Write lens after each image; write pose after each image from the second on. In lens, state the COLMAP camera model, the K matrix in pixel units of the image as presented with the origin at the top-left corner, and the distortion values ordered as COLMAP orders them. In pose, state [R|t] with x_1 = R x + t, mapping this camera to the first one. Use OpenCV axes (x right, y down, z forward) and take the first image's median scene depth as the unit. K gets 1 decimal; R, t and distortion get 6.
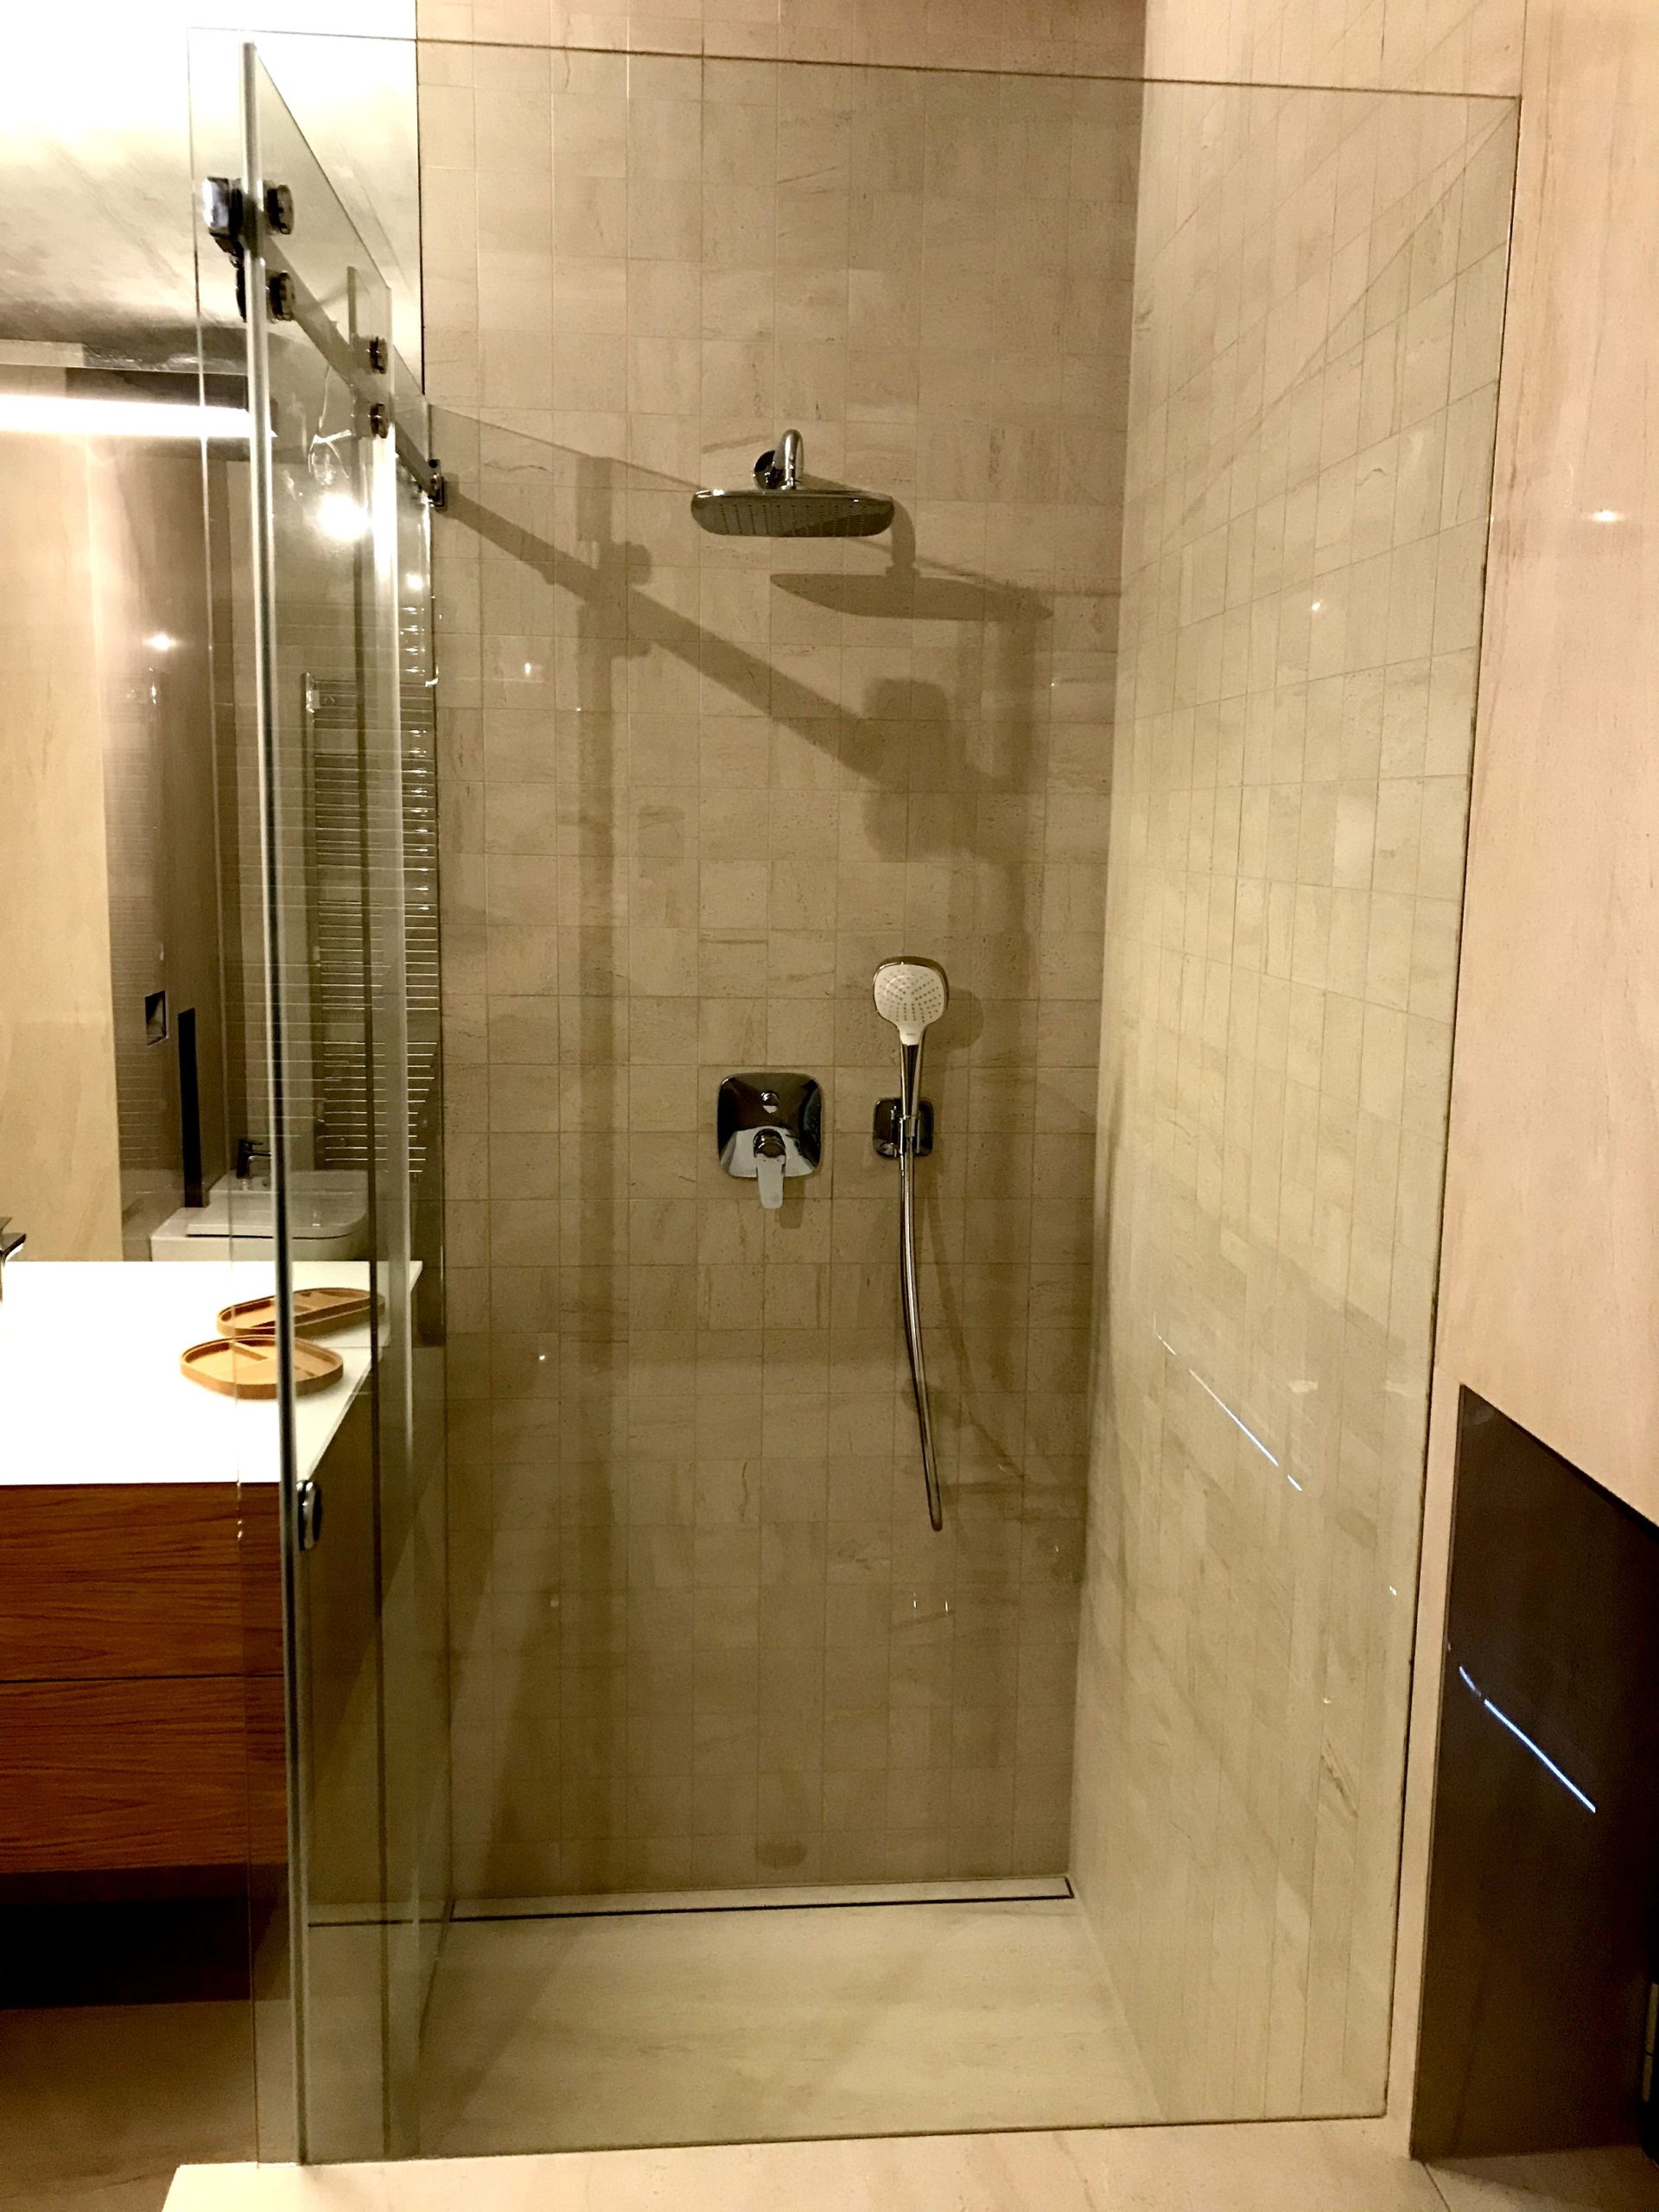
lens RADIAL K [[1808.4, 0, 831.5], [0, 1808.4, 1027.0], [0, 0, 1]] dist [-0.038139, 0.109483]
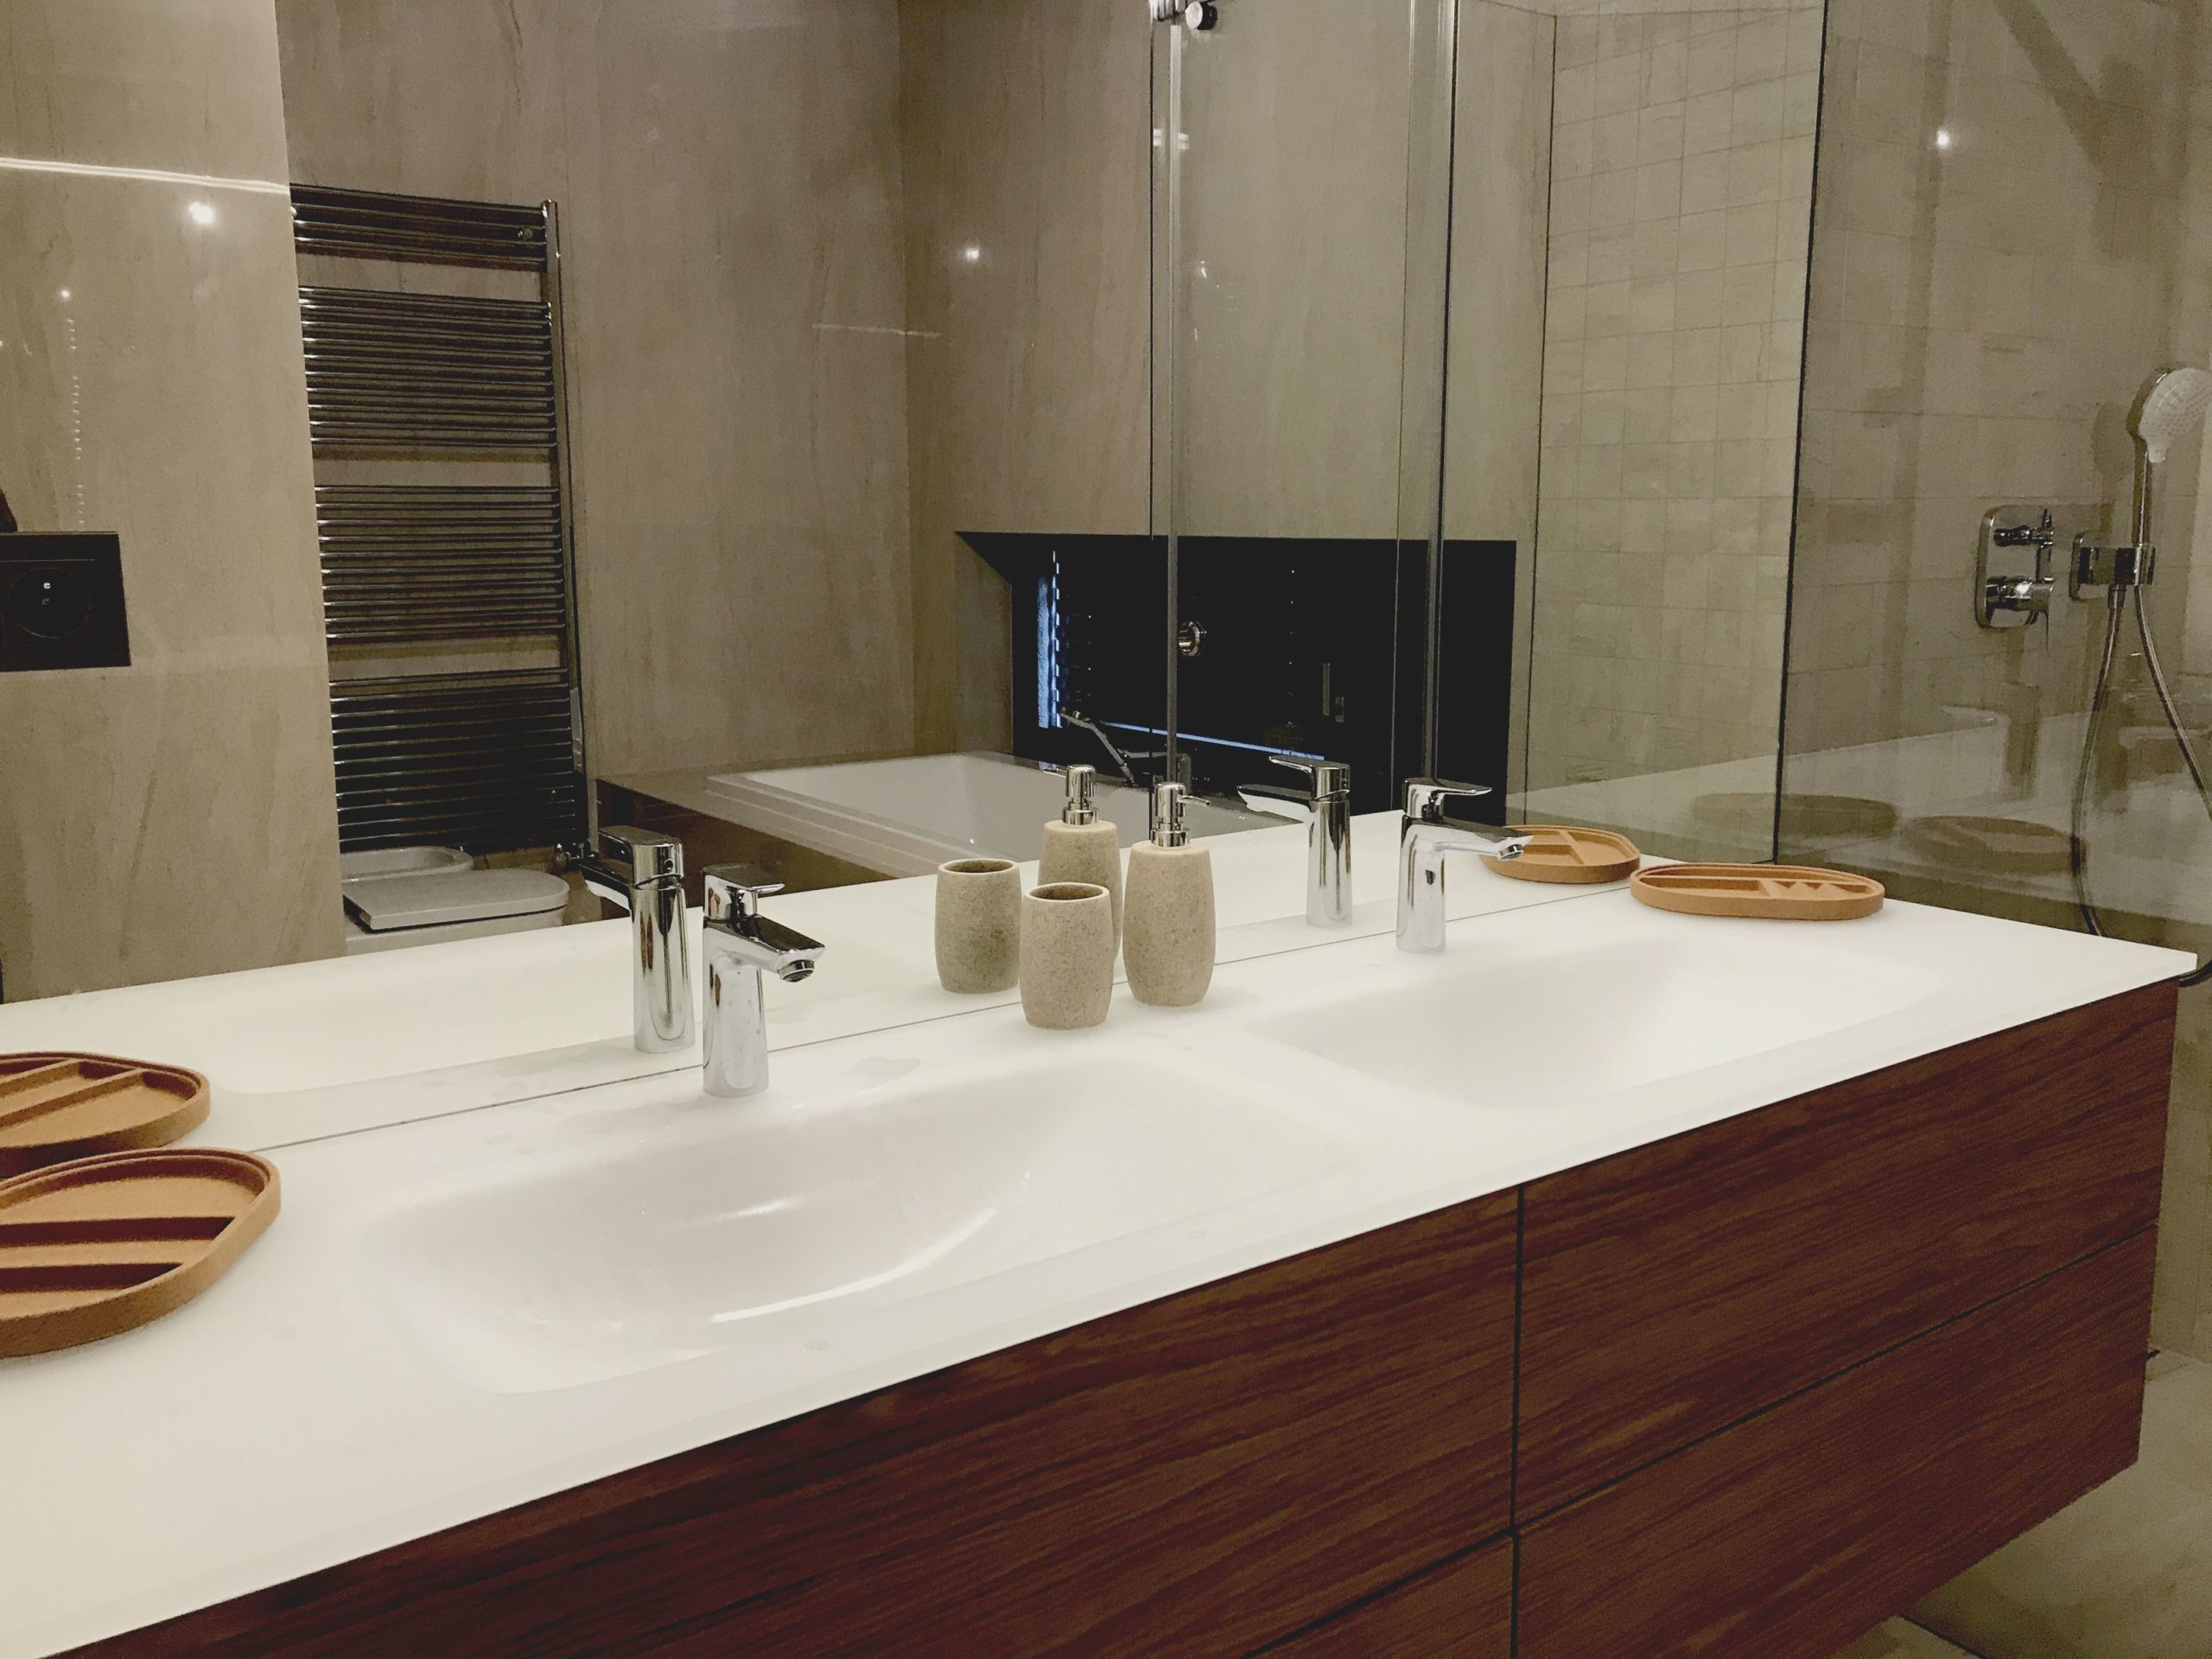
lens RADIAL K [[1781.7, 0, 1106.0], [0, 1781.7, 829.5], [0, 0, 1]] dist [0.023716, 0.005928]
pose [[0.863930, -0.111170, 0.491188, -0.750266], [0.079504, 0.993208, 0.084955, 0.062204], [-0.497297, -0.034344, 0.866901, 0.387691]]
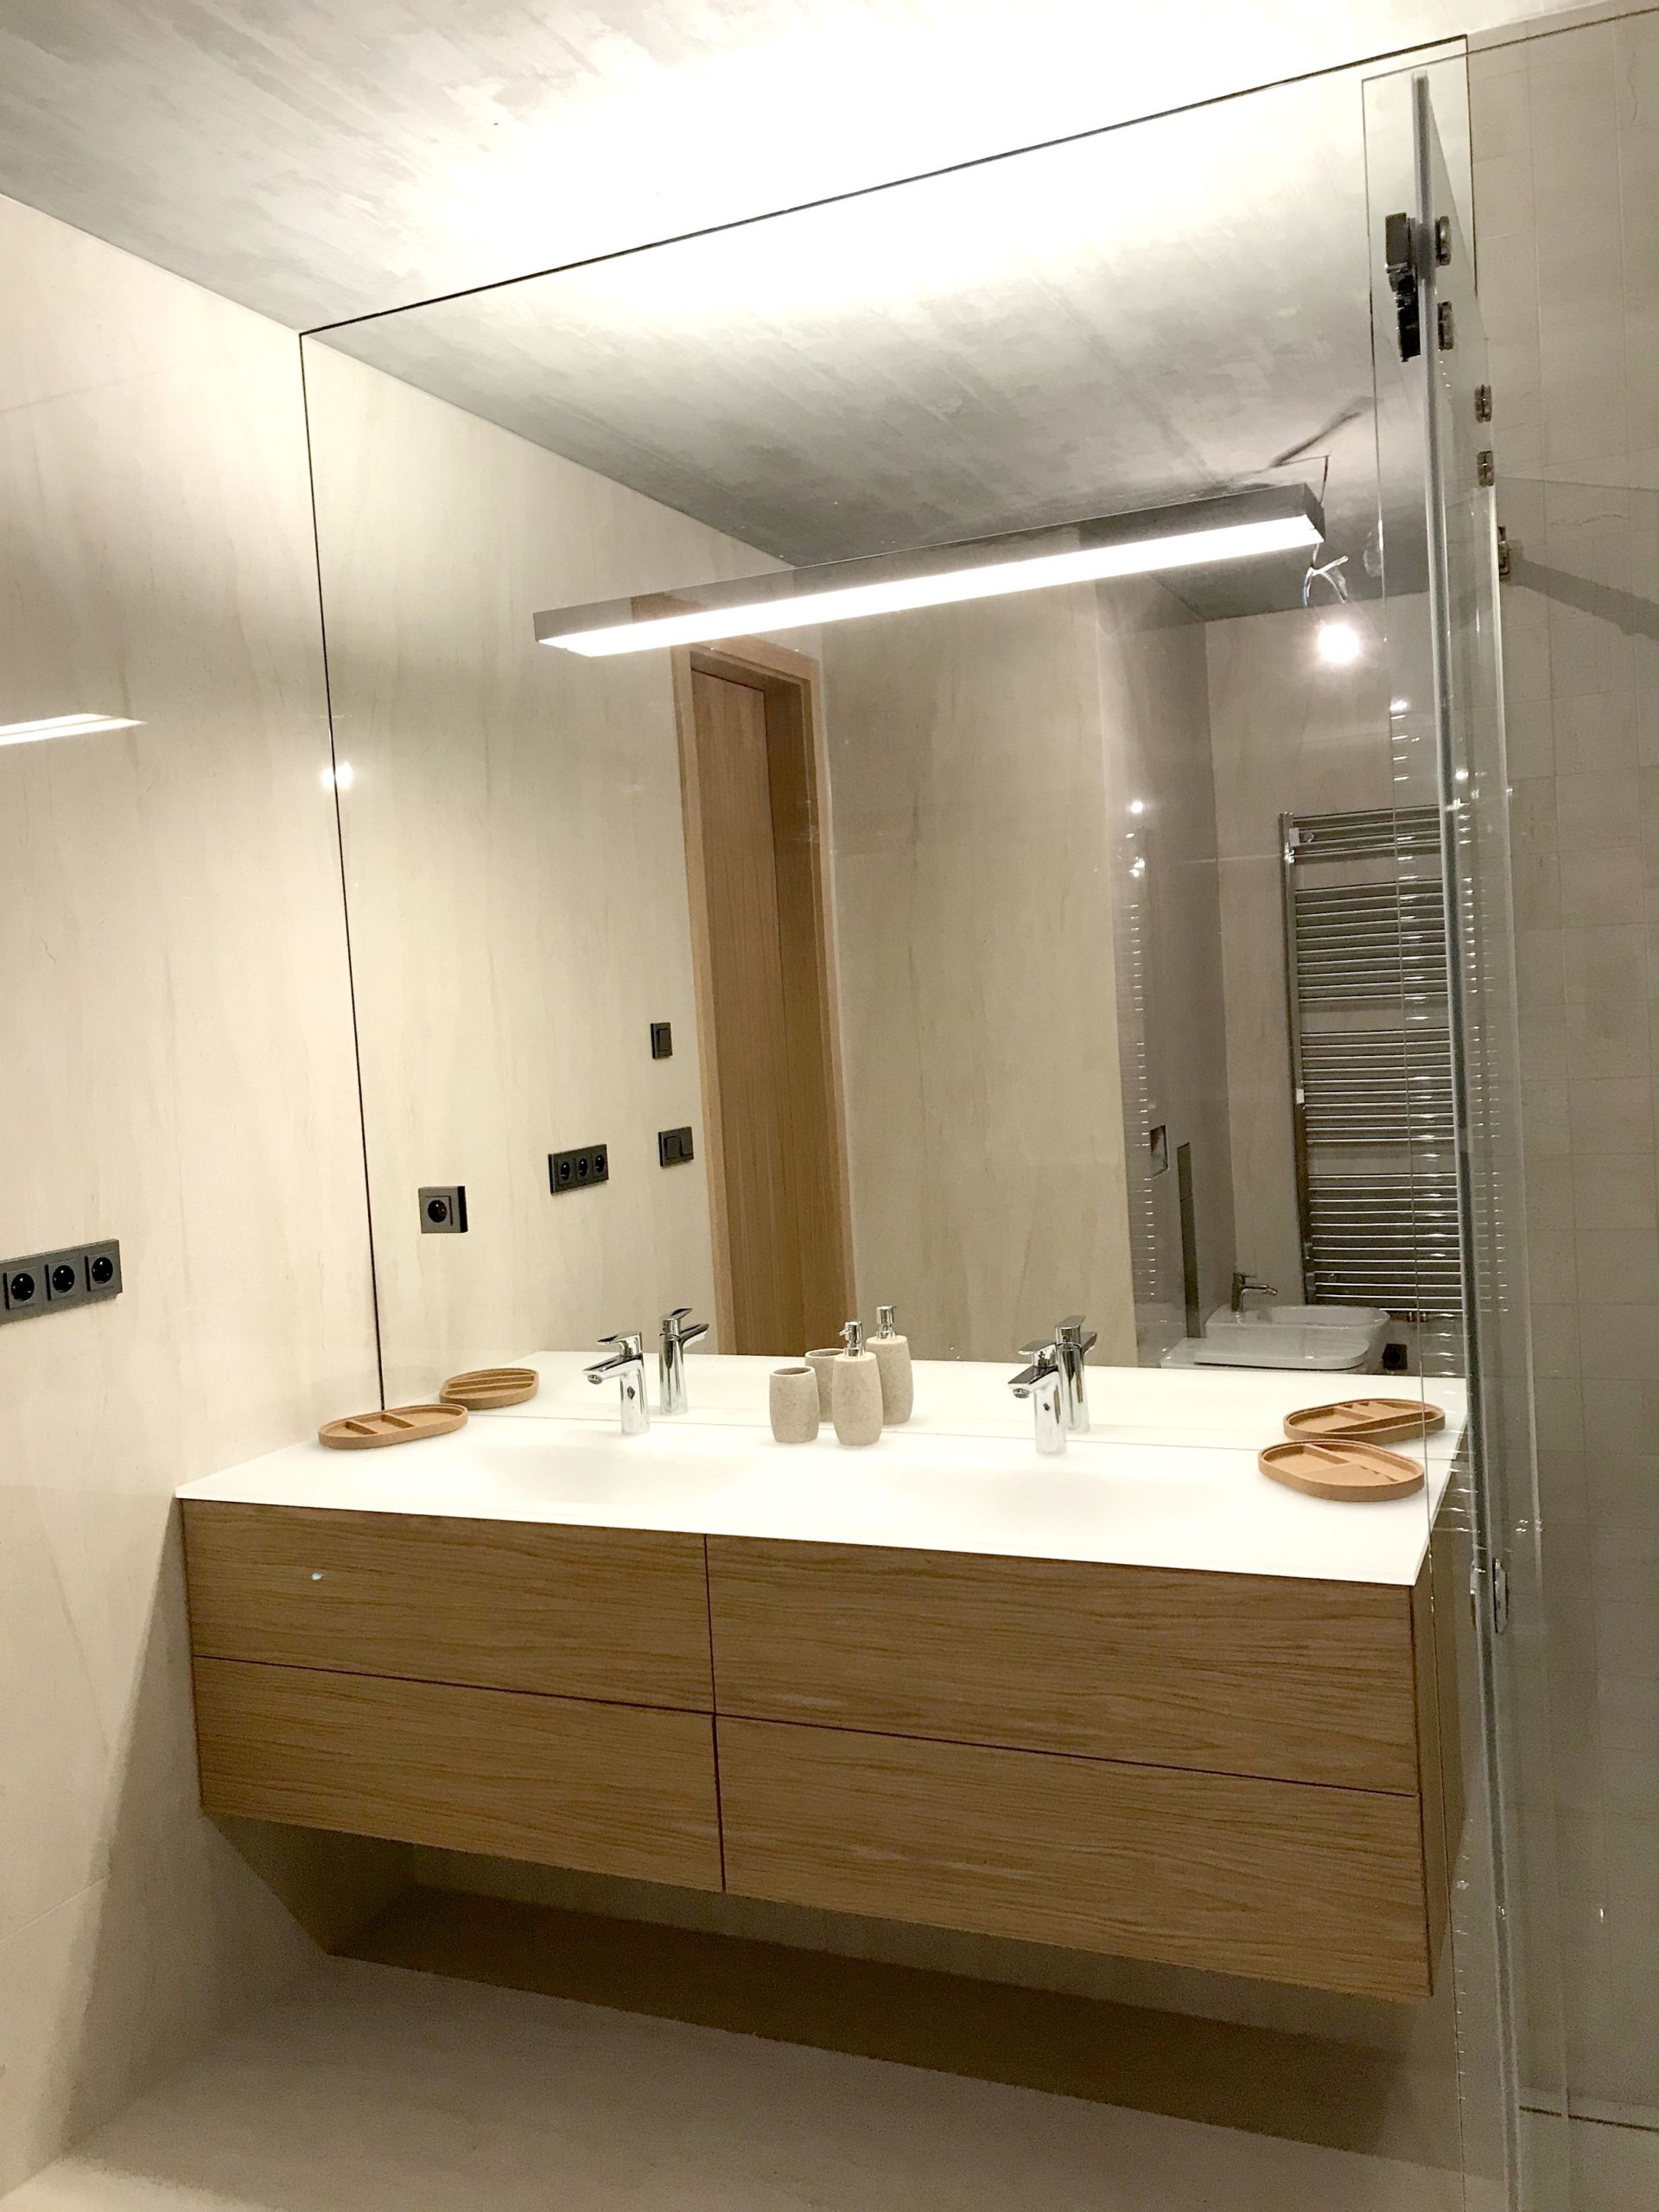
lens RADIAL K [[1781.7, 0, 884.5], [0, 1781.7, 1034.8], [0, 0, 1]] dist [0.023716, 0.005928]
pose [[0.884864, -0.063963, -0.461437, -0.063282], [0.026273, 0.995805, -0.087652, 0.027072], [0.465107, 0.065437, 0.882833, 0.002626]]
